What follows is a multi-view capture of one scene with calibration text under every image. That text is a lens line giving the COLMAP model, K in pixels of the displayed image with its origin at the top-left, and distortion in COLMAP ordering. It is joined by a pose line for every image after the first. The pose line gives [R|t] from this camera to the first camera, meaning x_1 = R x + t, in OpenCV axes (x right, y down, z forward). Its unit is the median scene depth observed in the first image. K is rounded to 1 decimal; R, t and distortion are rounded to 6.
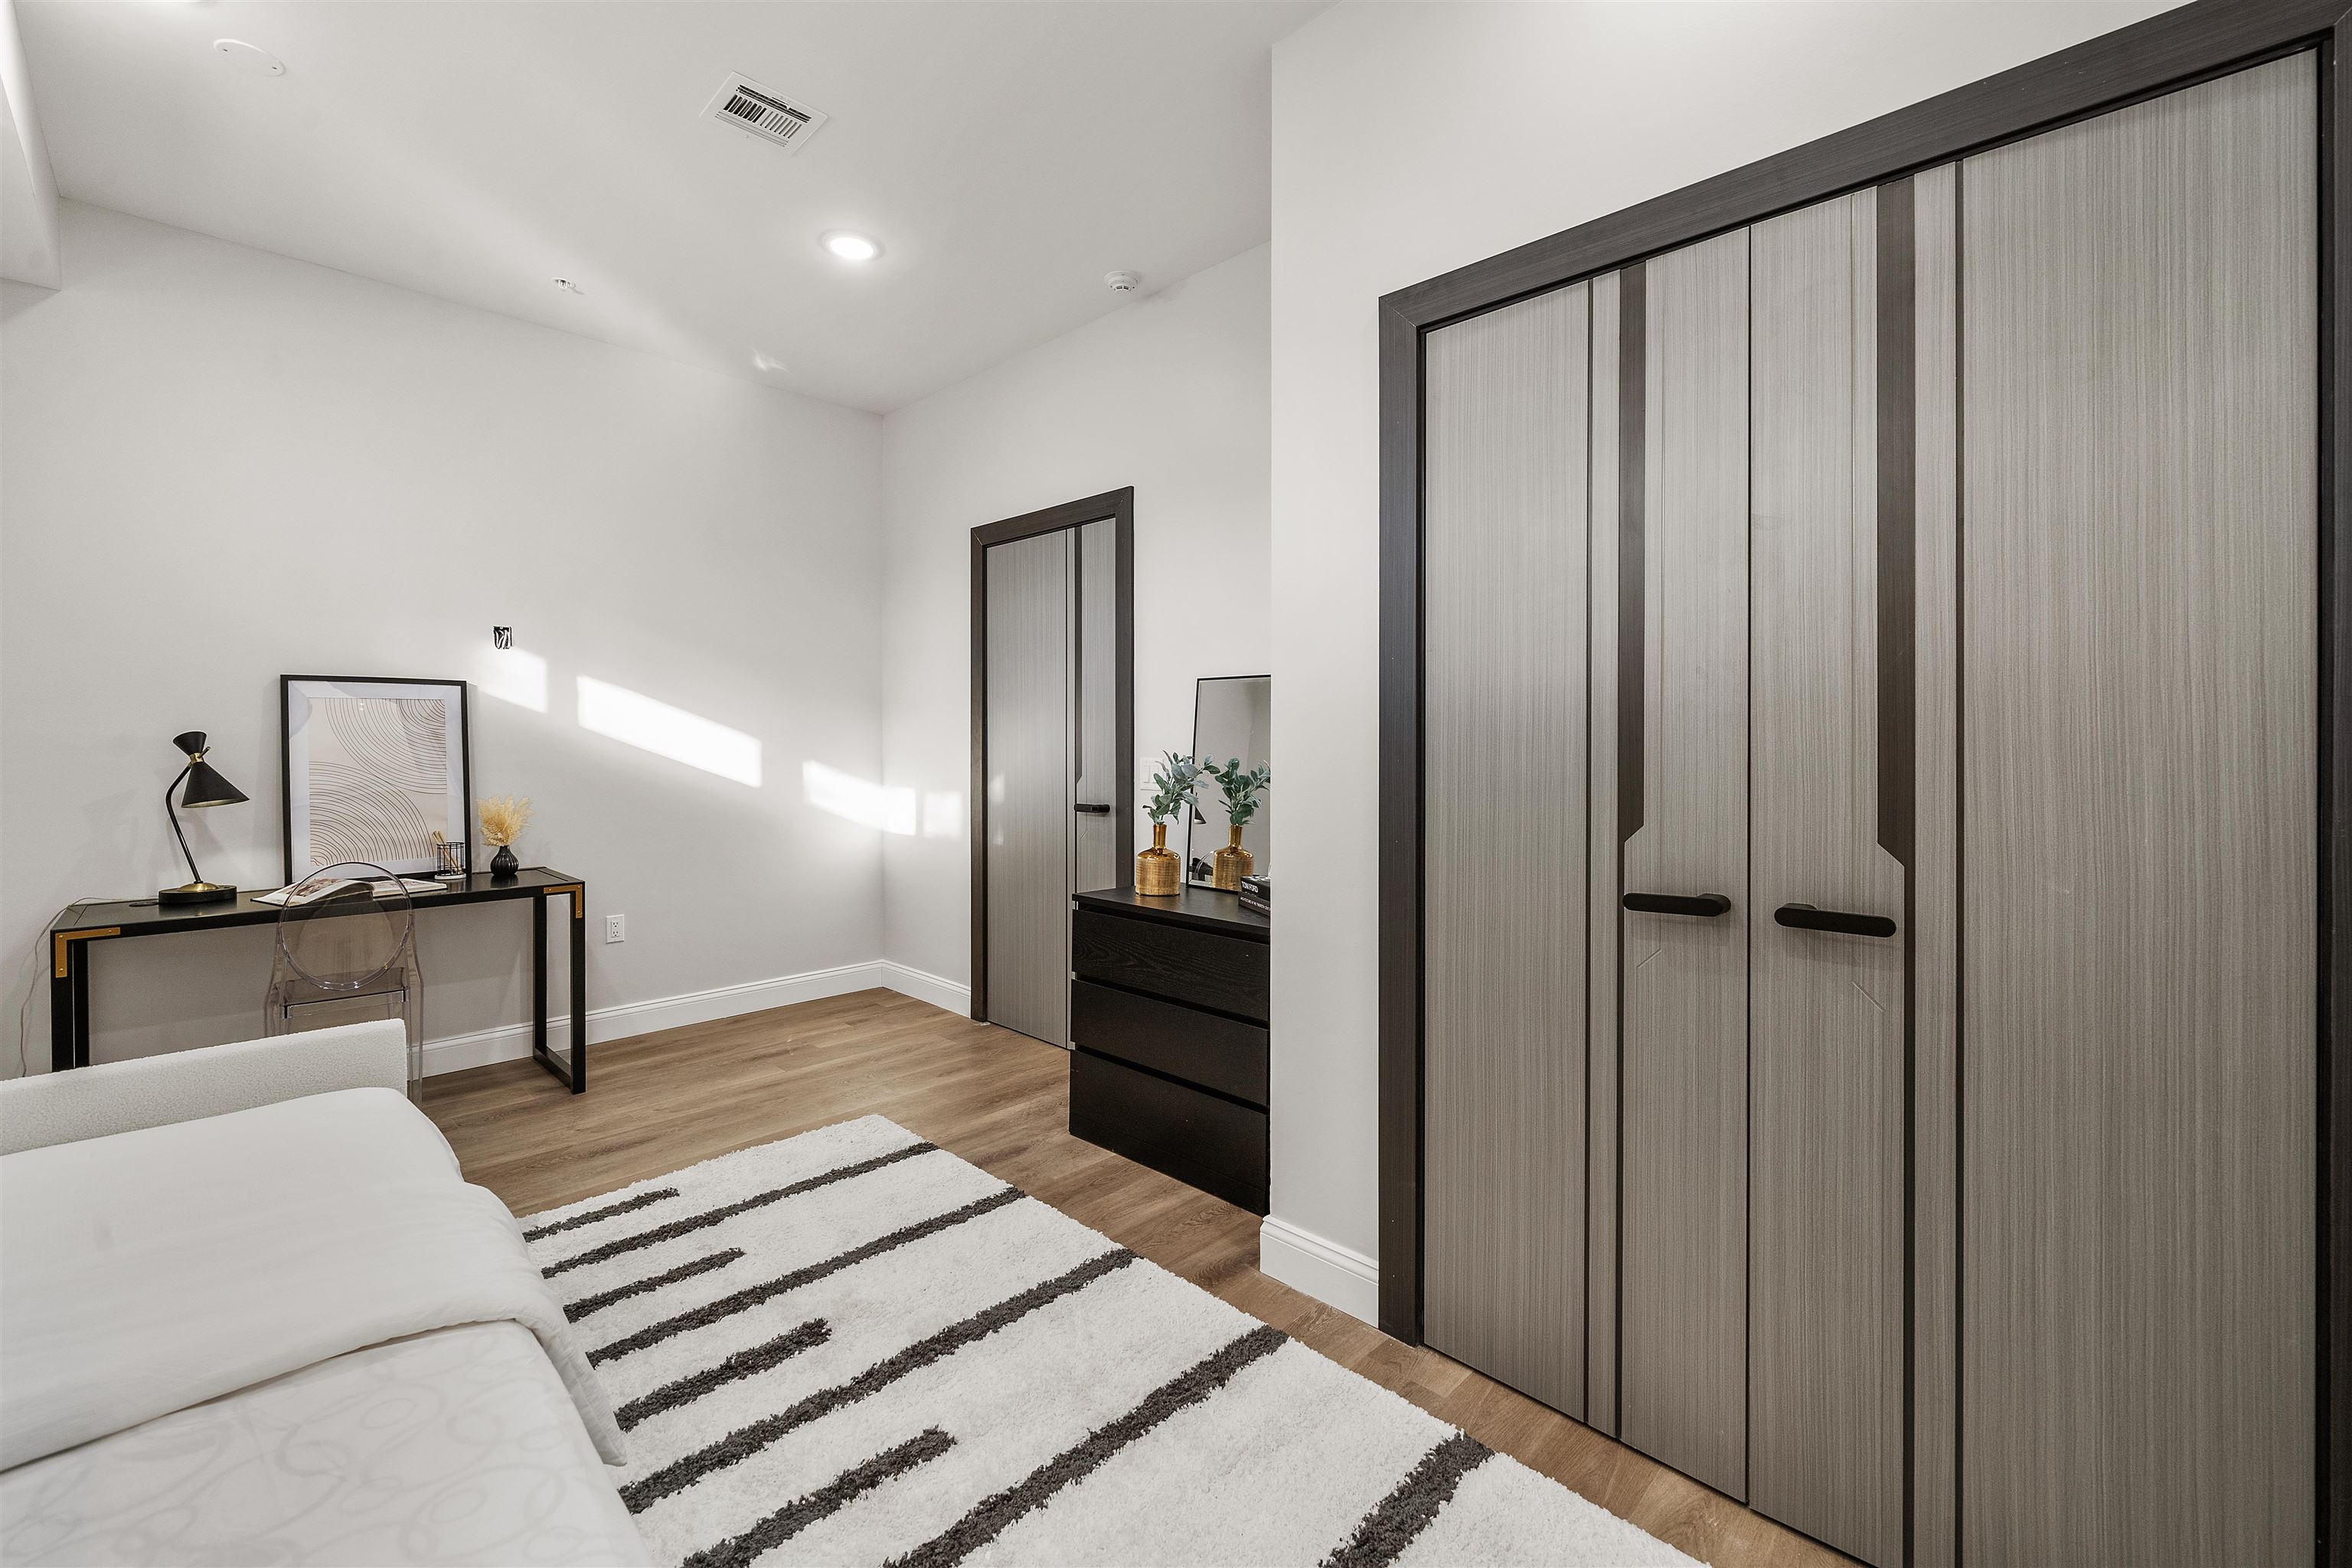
lens RADIAL K [[991.4, 0, 1181.1], [0, 991.4, 732.2], [0, 0, 1]] dist [0.000133, 0.000122]
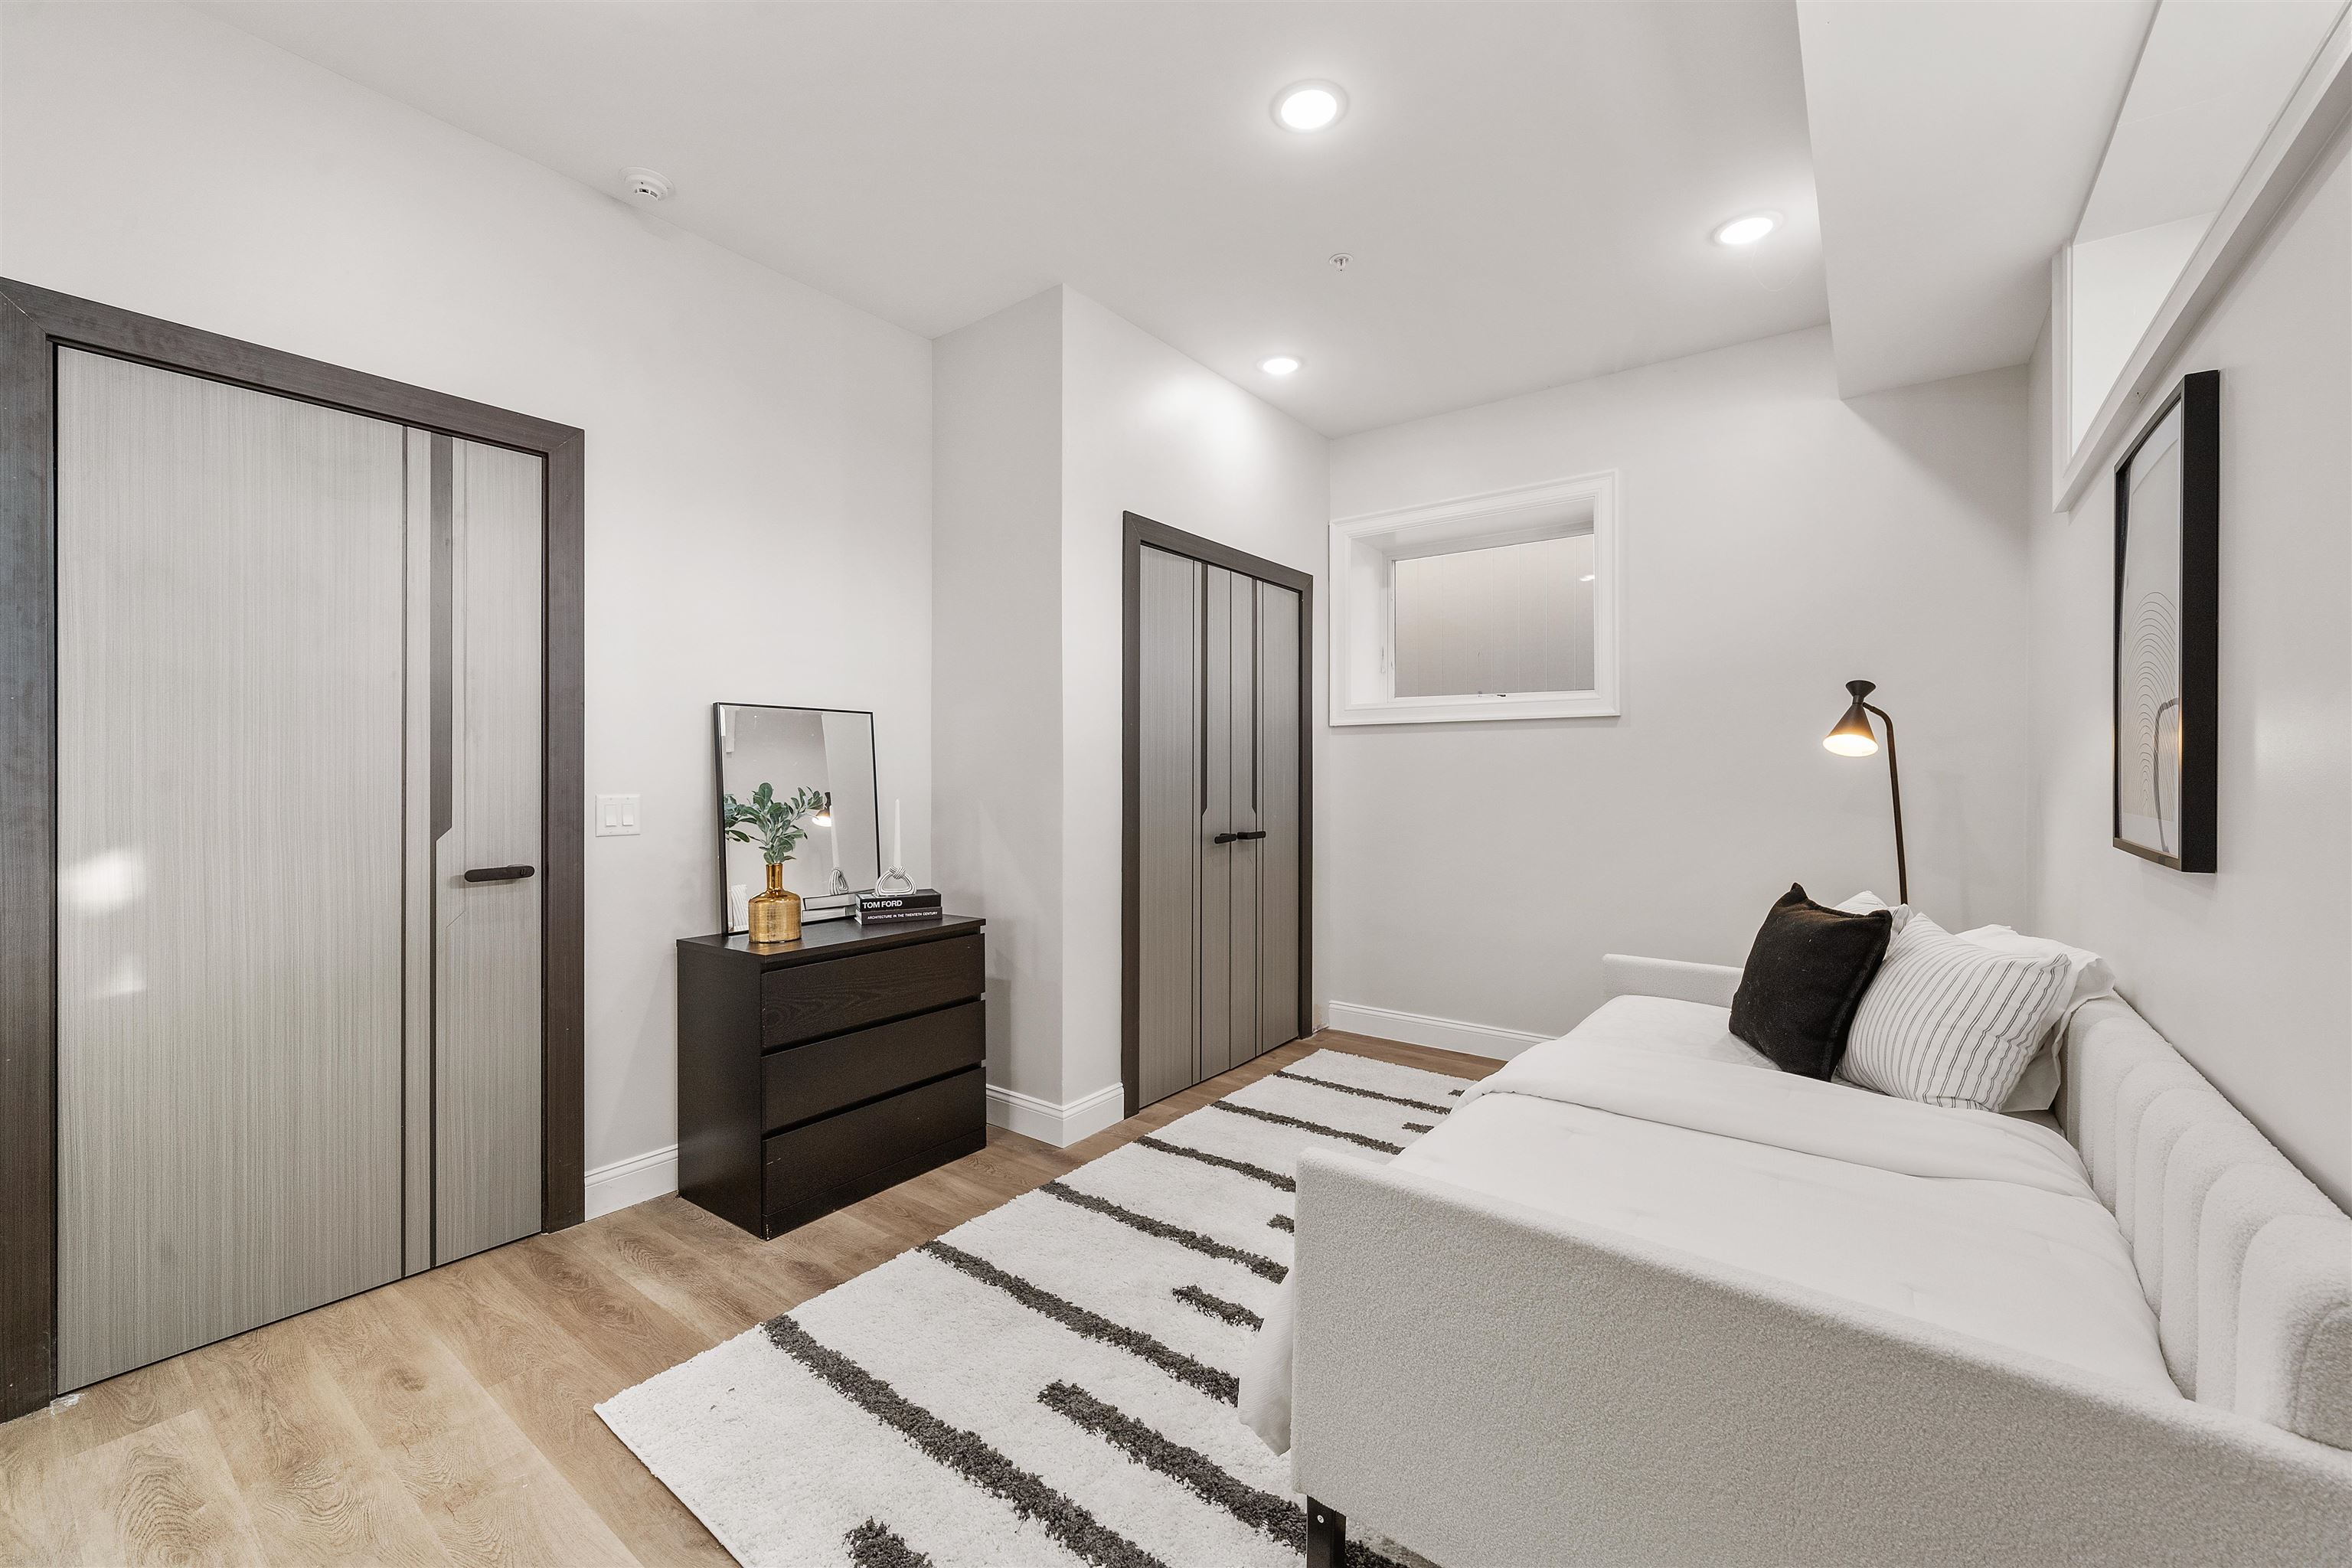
lens RADIAL K [[948.8, 0, 1172.7], [0, 948.8, 773.8], [0, 0, 1]] dist [-0.002039, -0.000157]
pose [[-0.138443, 0.003446, 0.990364, -1.298260], [-0.000446, 0.999994, -0.003542, 0.017691], [-0.990370, -0.000932, -0.138441, 1.051040]]
